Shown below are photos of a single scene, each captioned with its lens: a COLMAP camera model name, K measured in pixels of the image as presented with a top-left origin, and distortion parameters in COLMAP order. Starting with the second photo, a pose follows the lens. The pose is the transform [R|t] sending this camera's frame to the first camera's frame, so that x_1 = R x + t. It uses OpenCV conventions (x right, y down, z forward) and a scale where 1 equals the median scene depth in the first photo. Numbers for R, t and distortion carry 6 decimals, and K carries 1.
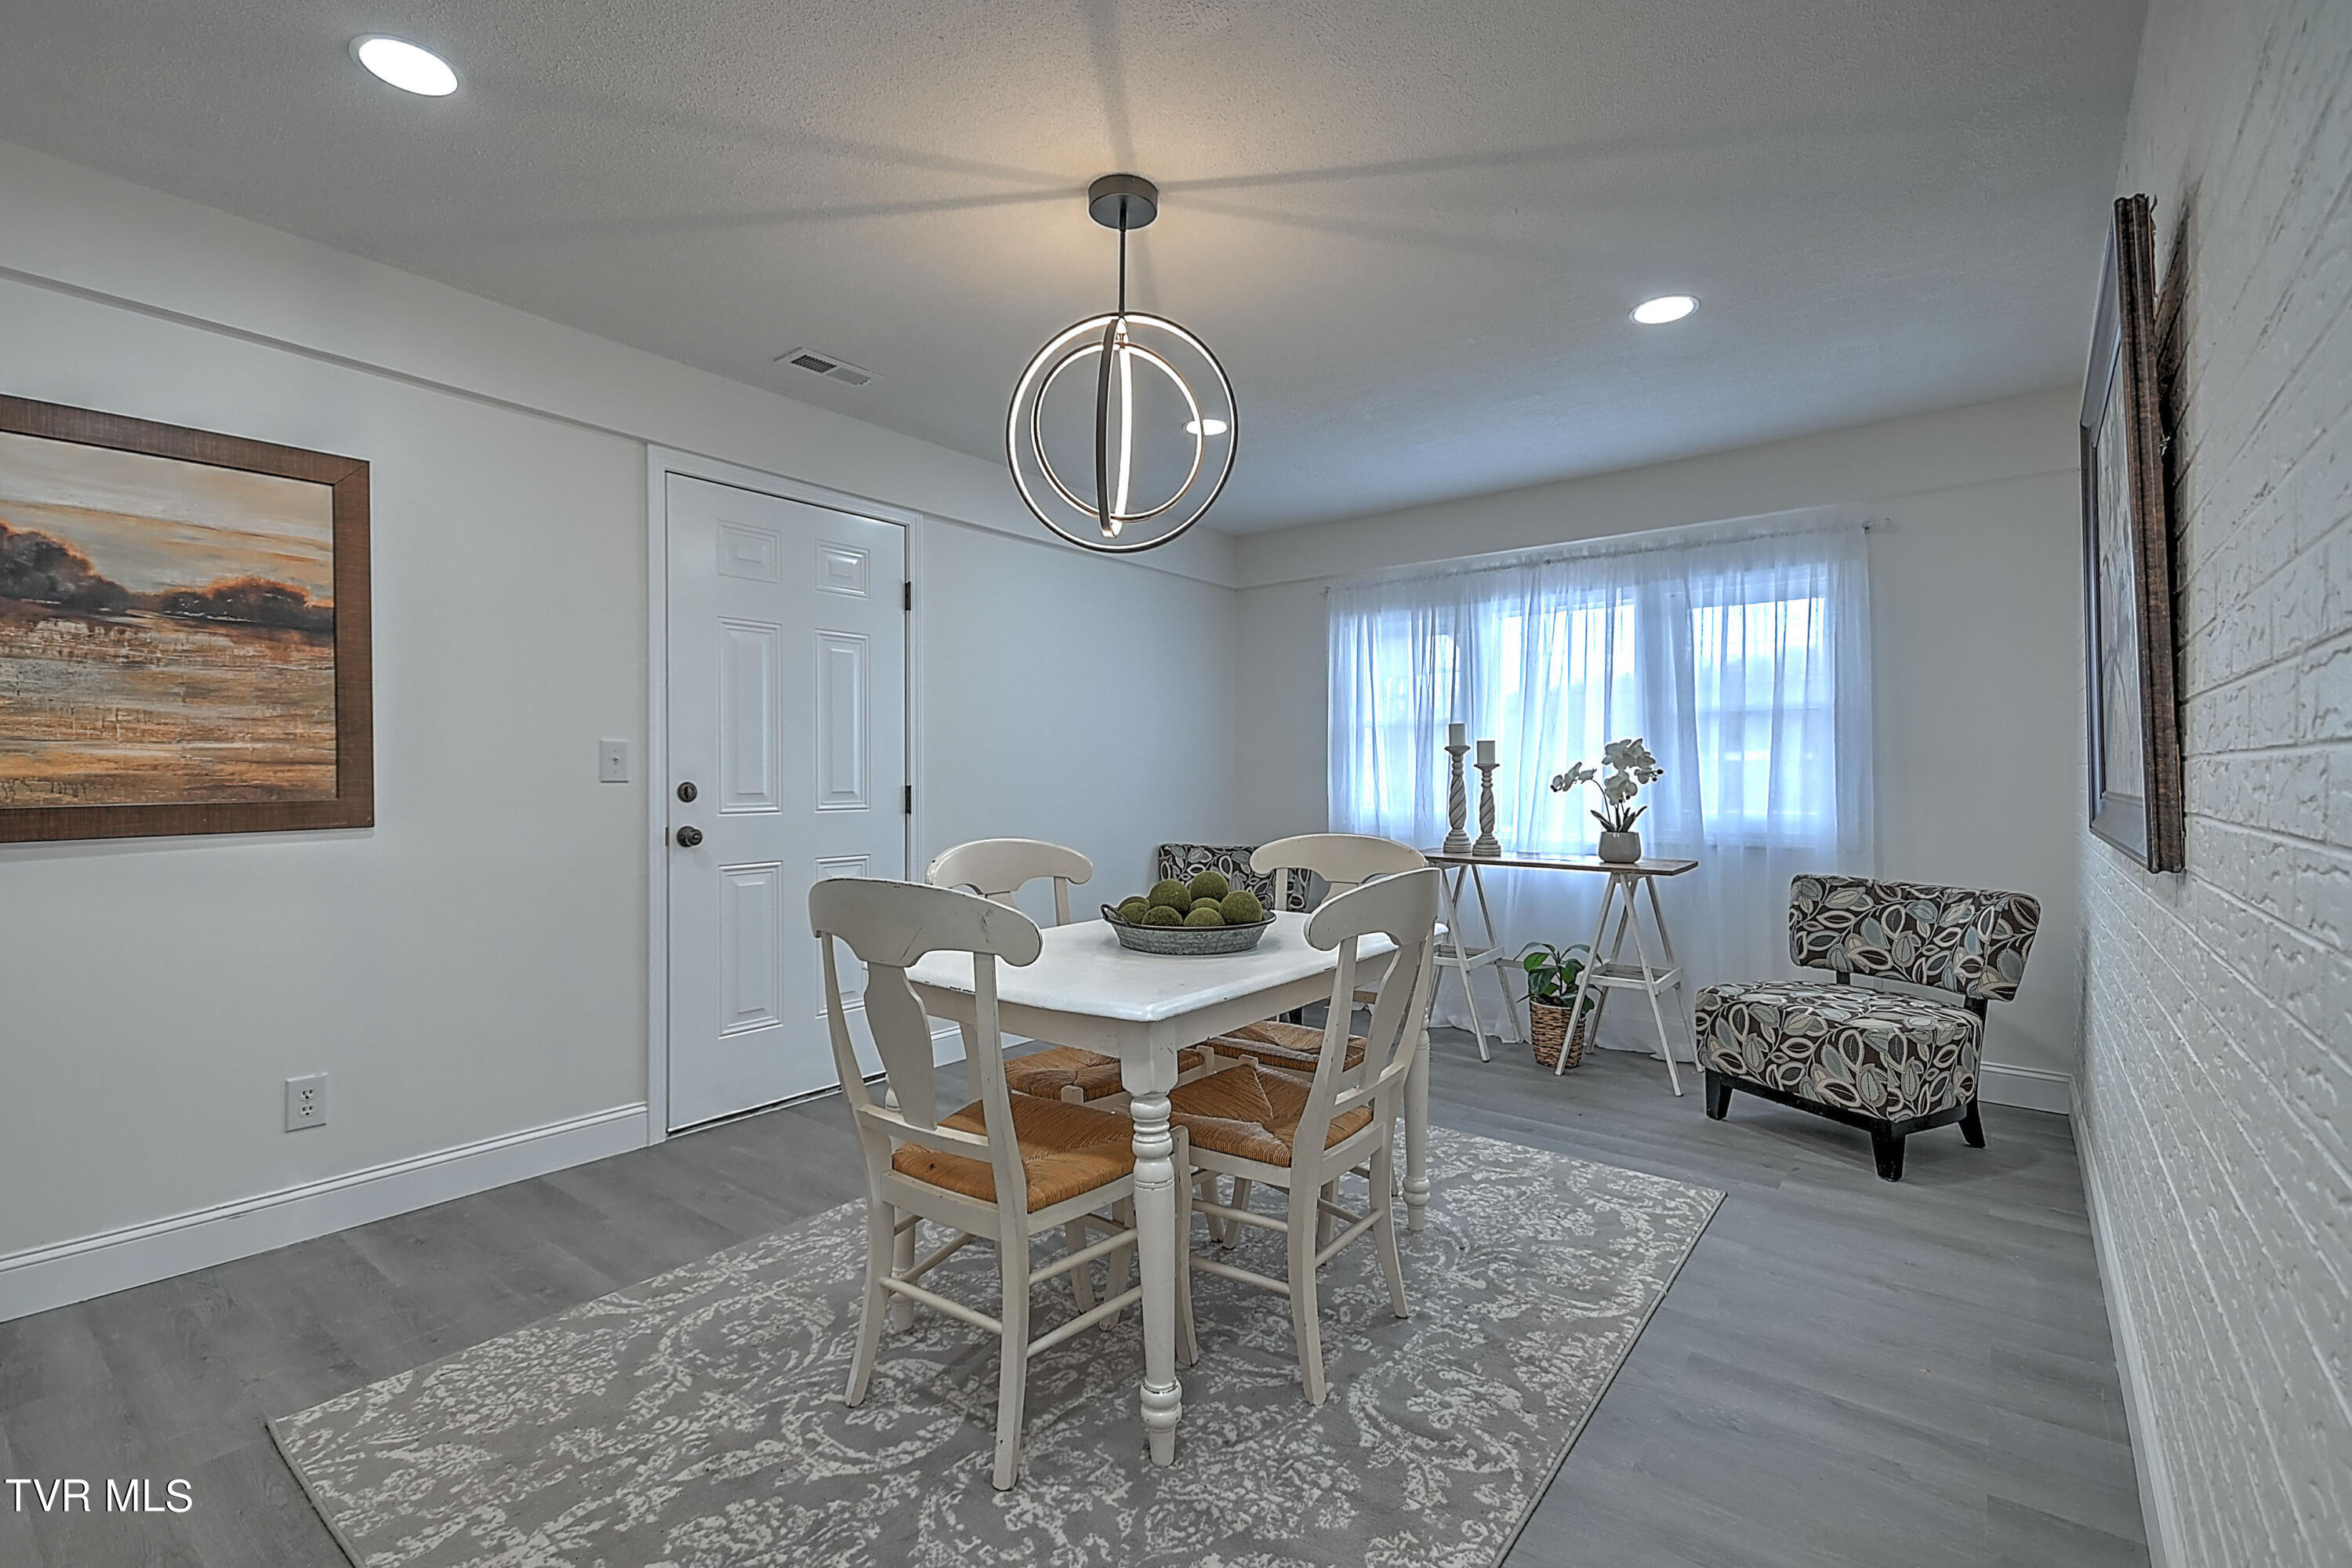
lens RADIAL K [[1069.3, 0, 1175.2], [0, 1069.3, 793.6], [0, 0, 1]] dist [0.011692, 0.000008]
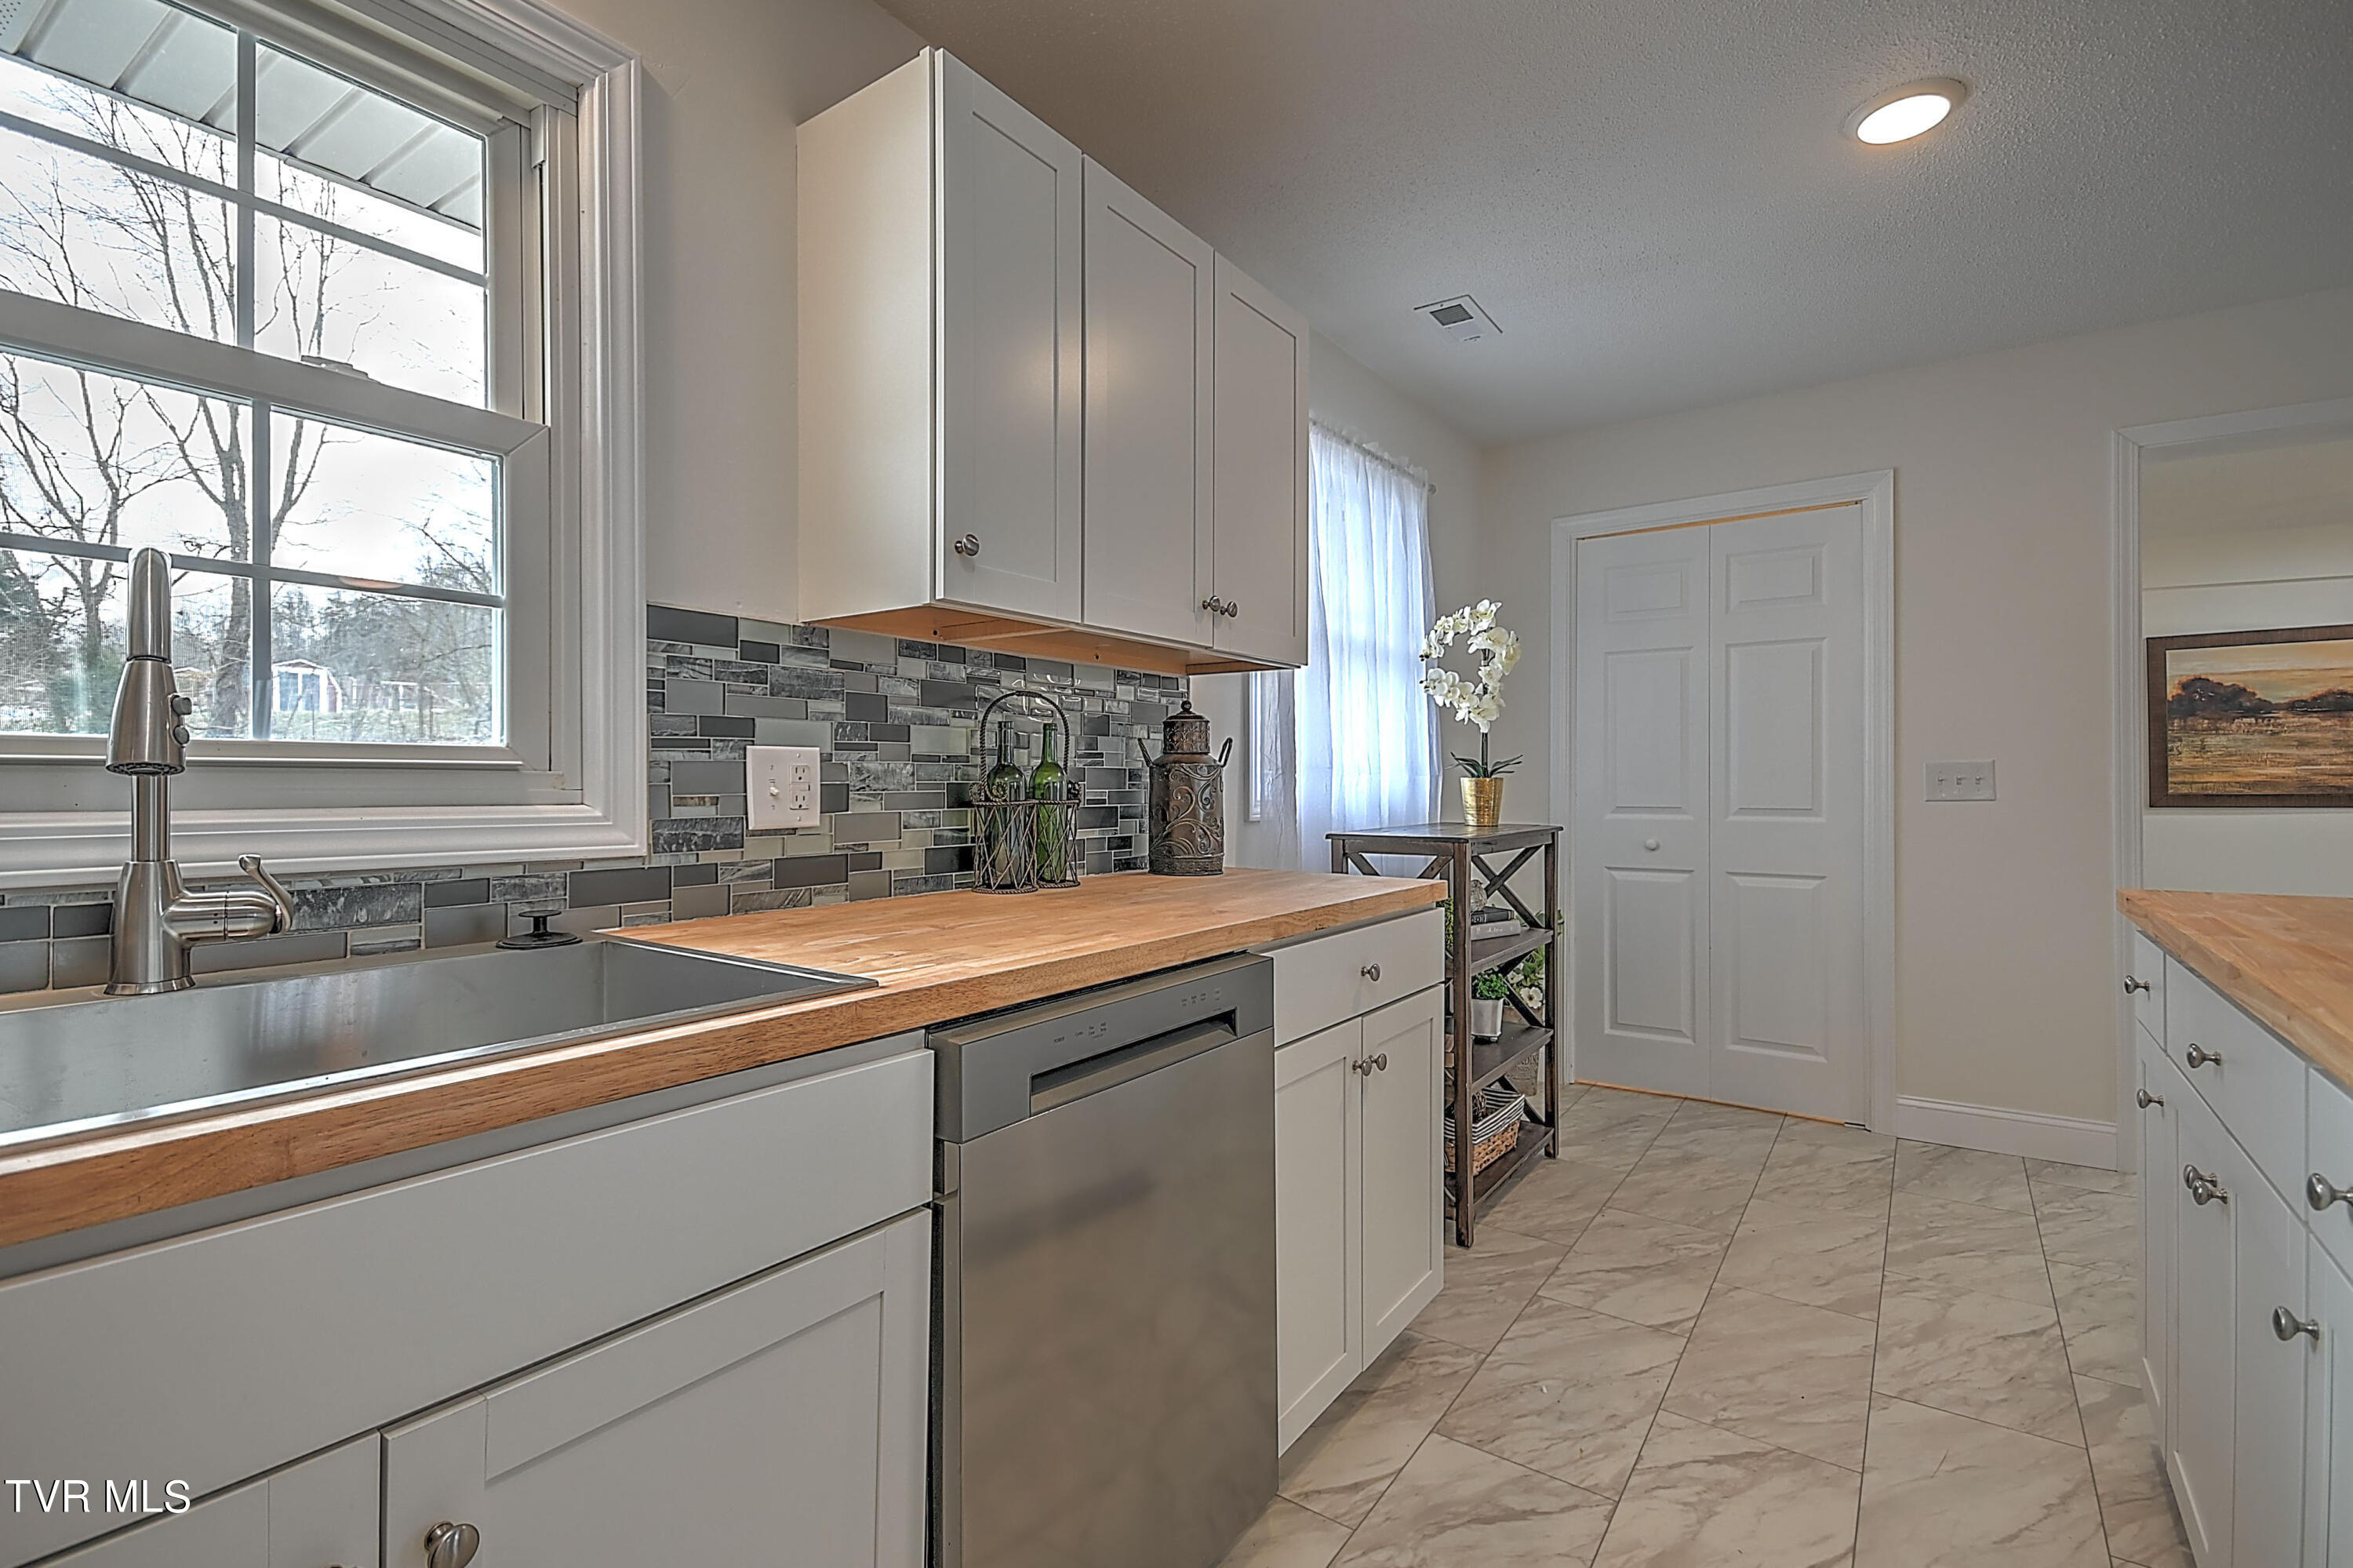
lens RADIAL K [[1065.4, 0, 1139.7], [0, 1065.4, 785.1], [0, 0, 1]] dist [0.001316, -0.001210]
pose [[0.034420, -0.005481, -0.999392, 1.165349], [-0.015211, 0.999866, -0.006008, 0.039869], [0.999292, 0.015409, 0.034332, -1.421312]]
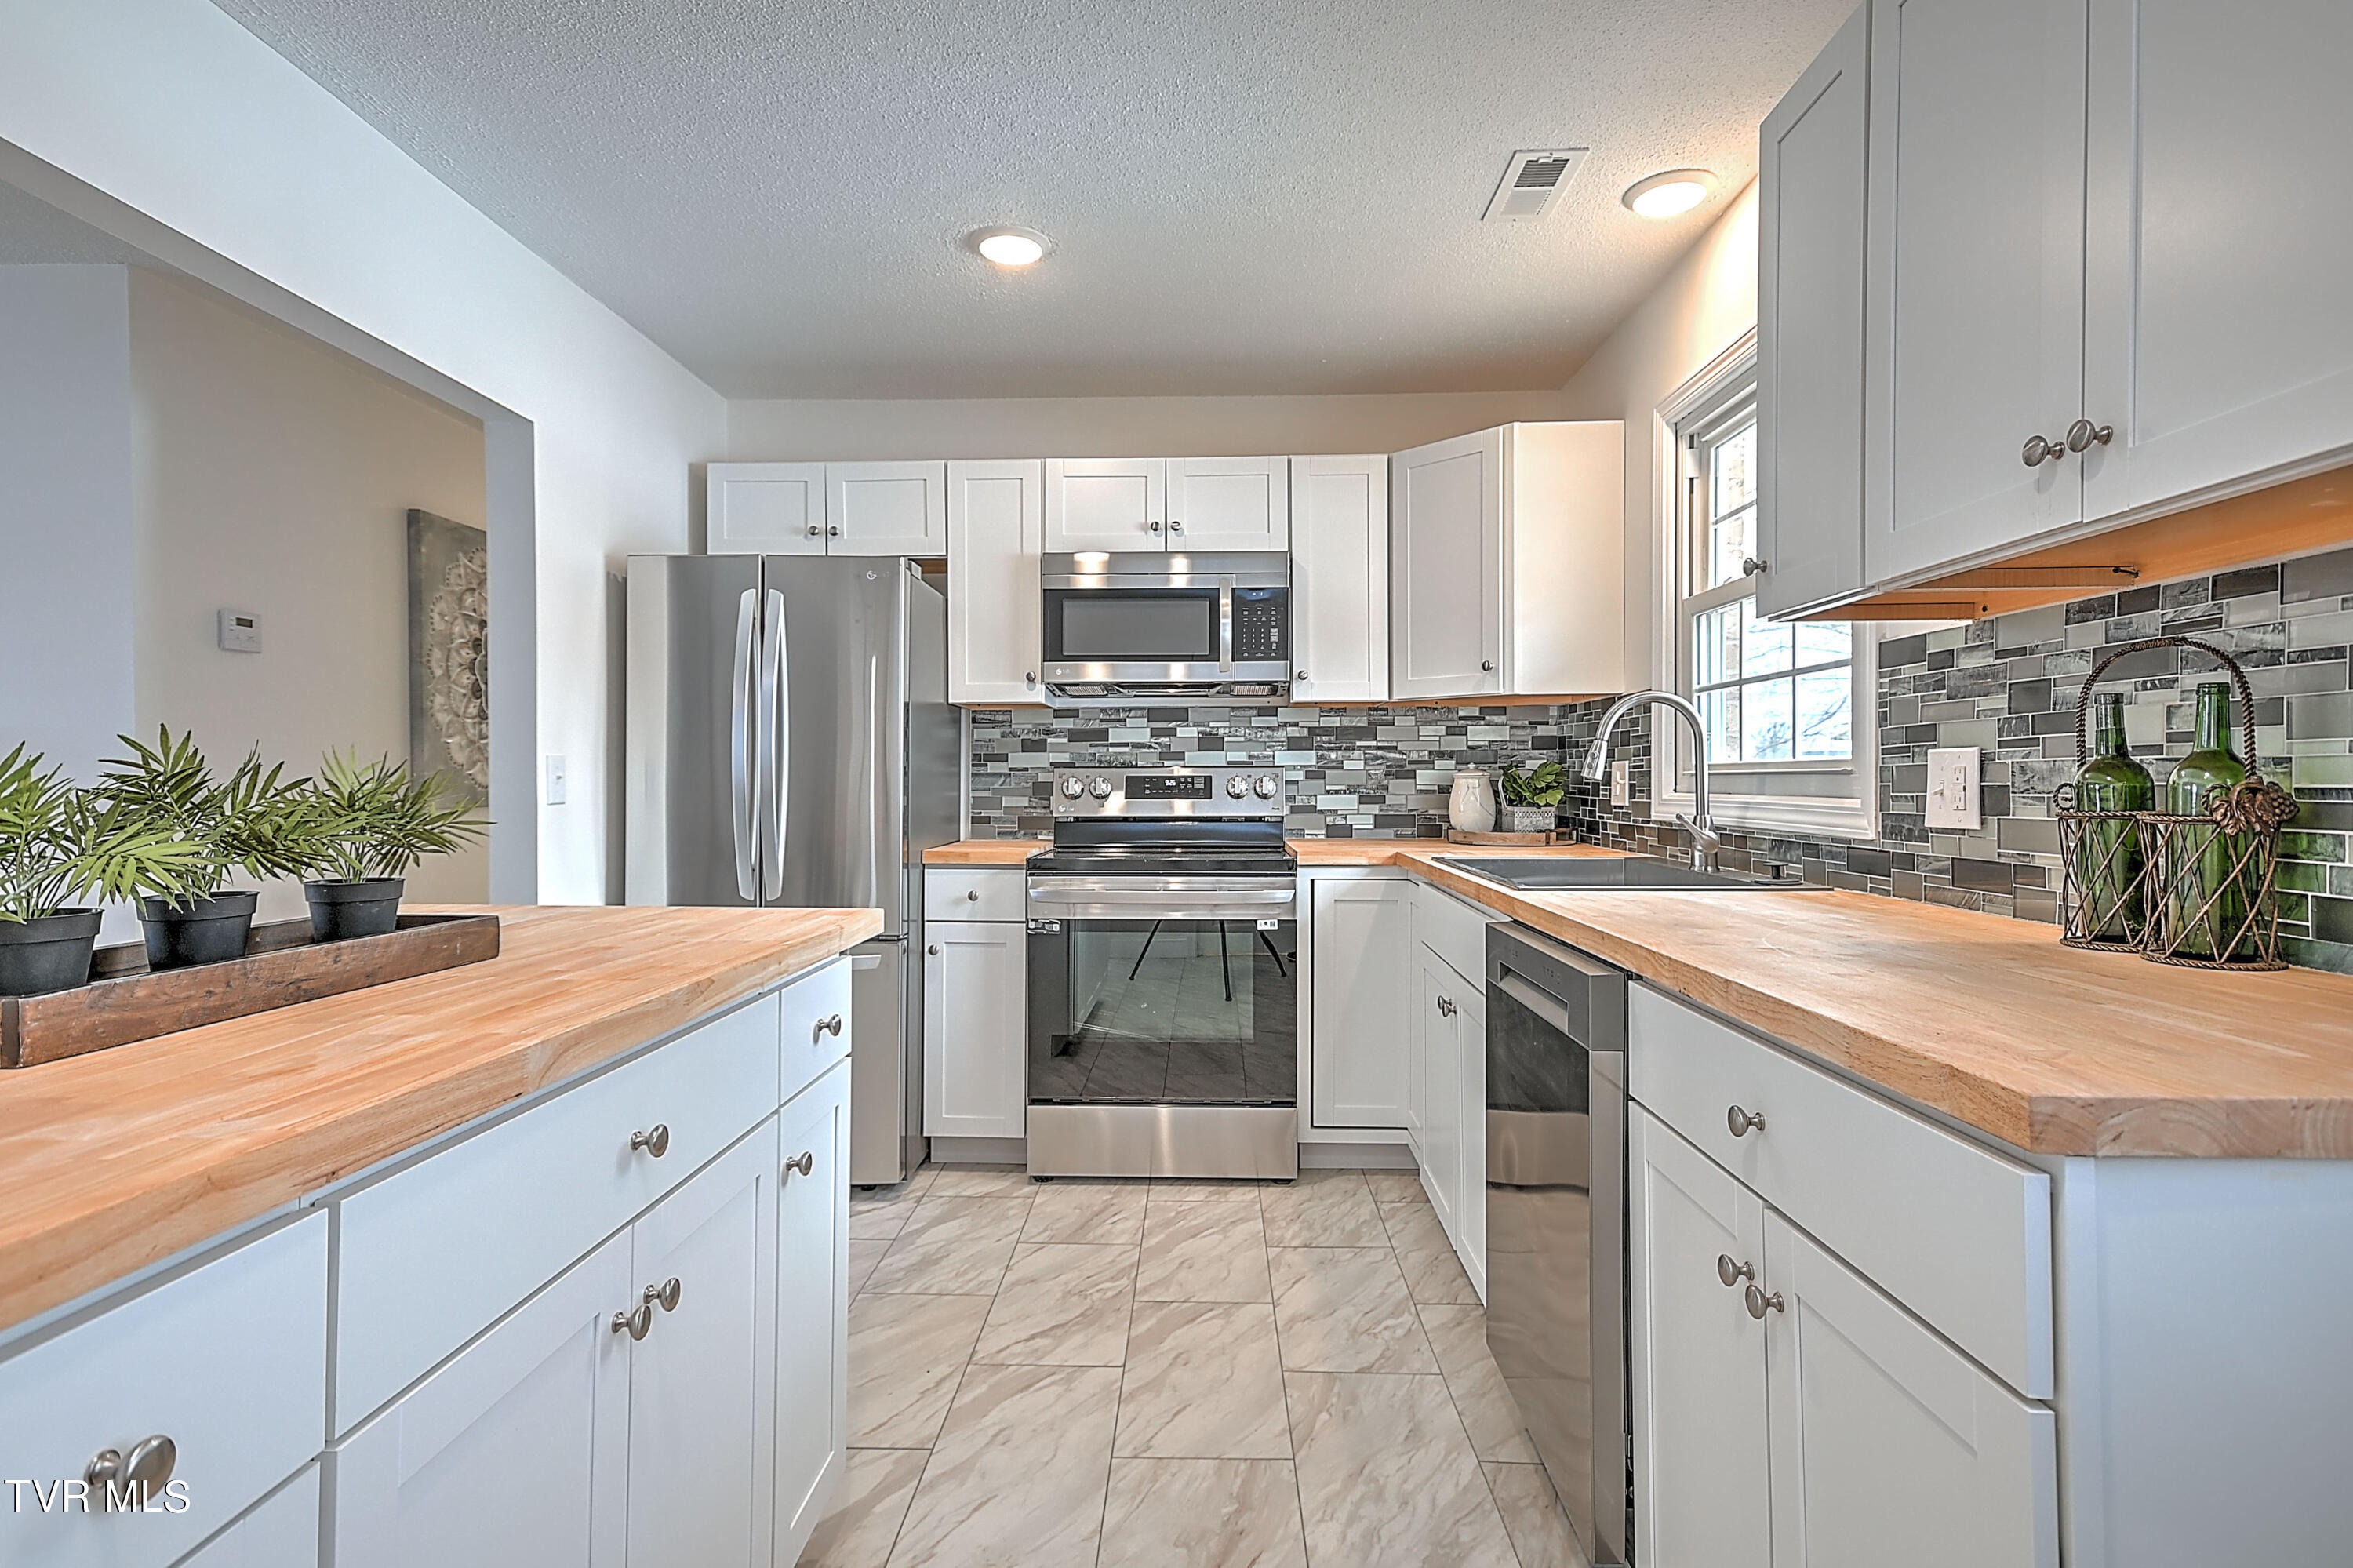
lens RADIAL K [[1186.2, 0, 1168.3], [0, 1186.2, 784.6], [0, 0, 1]] dist [0.024155, 0.000405]
pose [[-0.596859, -0.012575, 0.802247, 0.212310], [0.007164, 0.999754, 0.021001, 0.019627], [-0.802314, 0.018282, -0.596622, -0.785695]]
